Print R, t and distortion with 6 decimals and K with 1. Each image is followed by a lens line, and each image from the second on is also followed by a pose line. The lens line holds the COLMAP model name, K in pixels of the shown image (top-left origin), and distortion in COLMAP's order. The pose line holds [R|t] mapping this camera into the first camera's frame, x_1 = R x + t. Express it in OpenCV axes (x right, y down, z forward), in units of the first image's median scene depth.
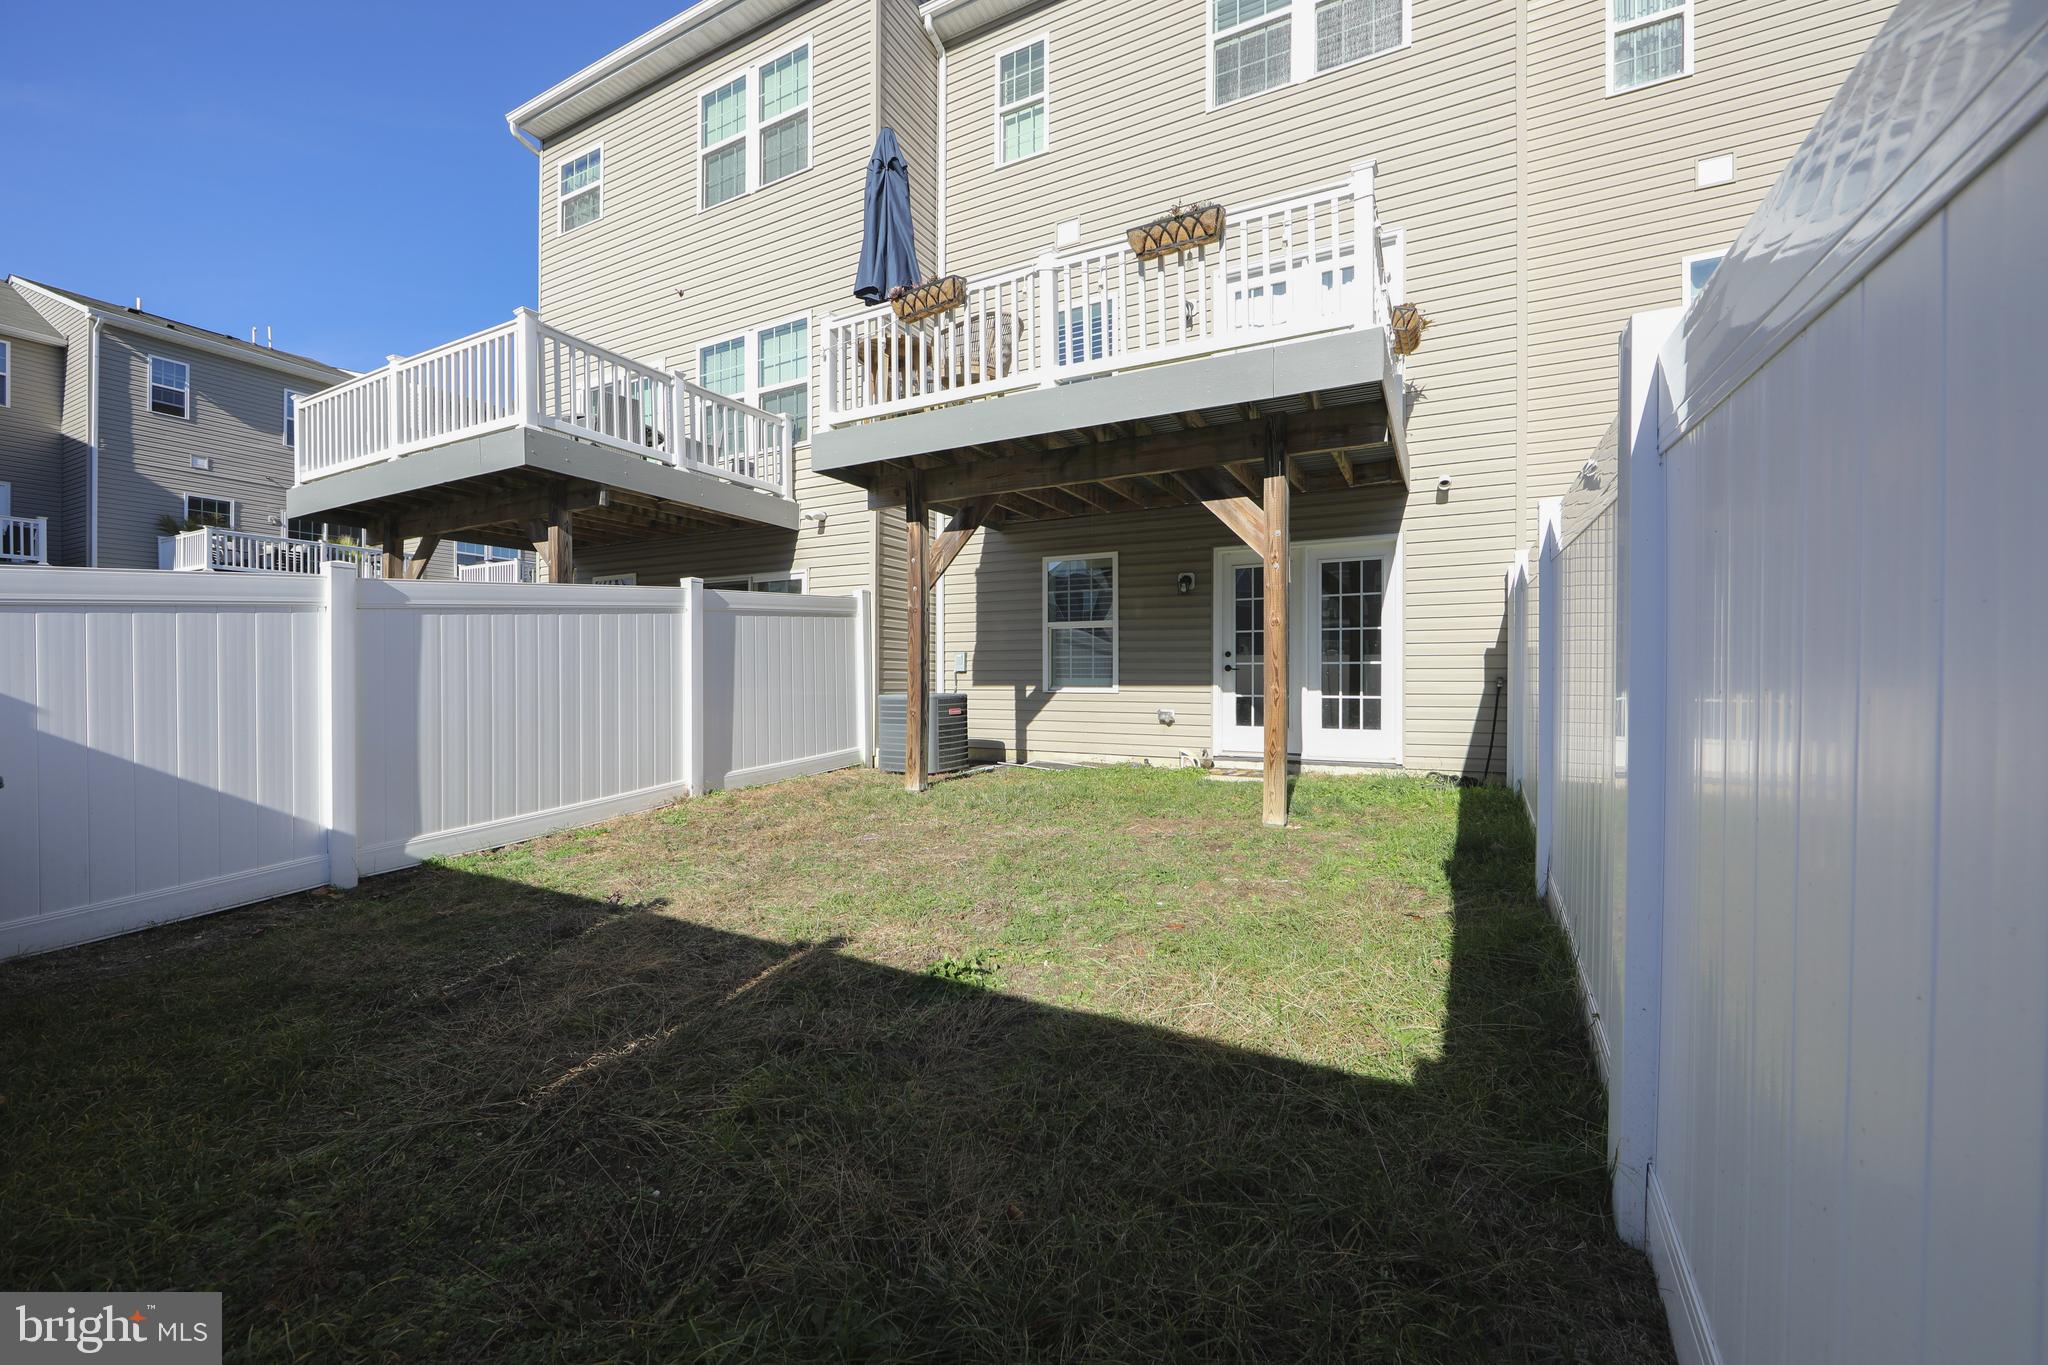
lens RADIAL K [[806.5, 0, 1030.1], [0, 806.5, 681.6], [0, 0, 1]] dist [-0.002746, 0.000103]
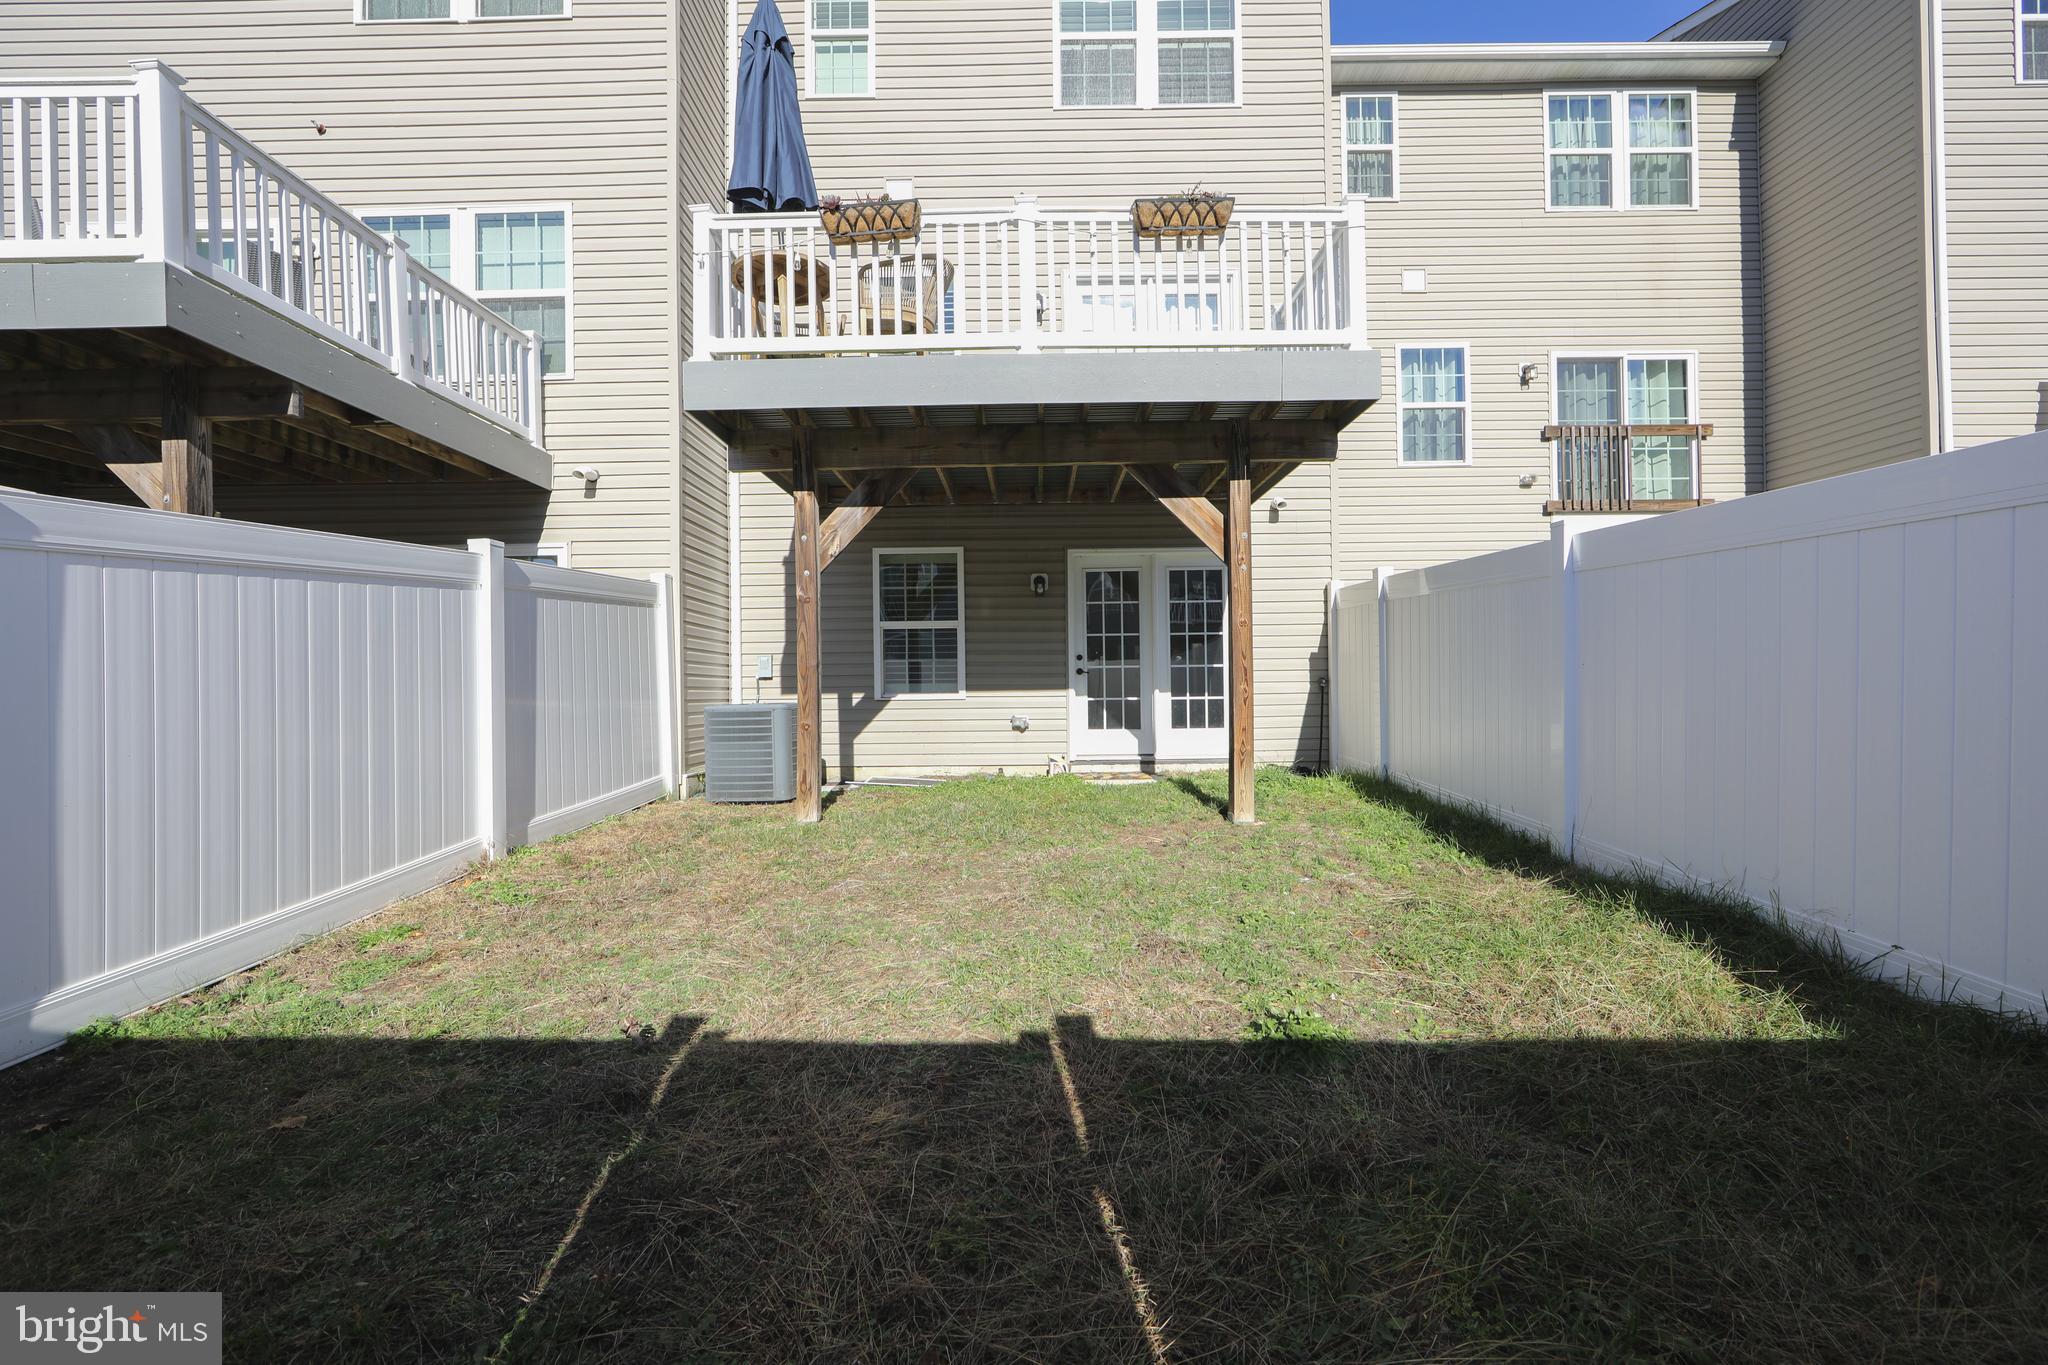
lens RADIAL K [[806.5, 0, 1030.1], [0, 806.5, 681.6], [0, 0, 1]] dist [-0.002746, 0.000103]
pose [[0.886698, -0.008310, 0.462274, -0.271896], [0.014412, 0.999849, -0.009671, 0.004352], [-0.462124, 0.015237, 0.886684, 0.150730]]
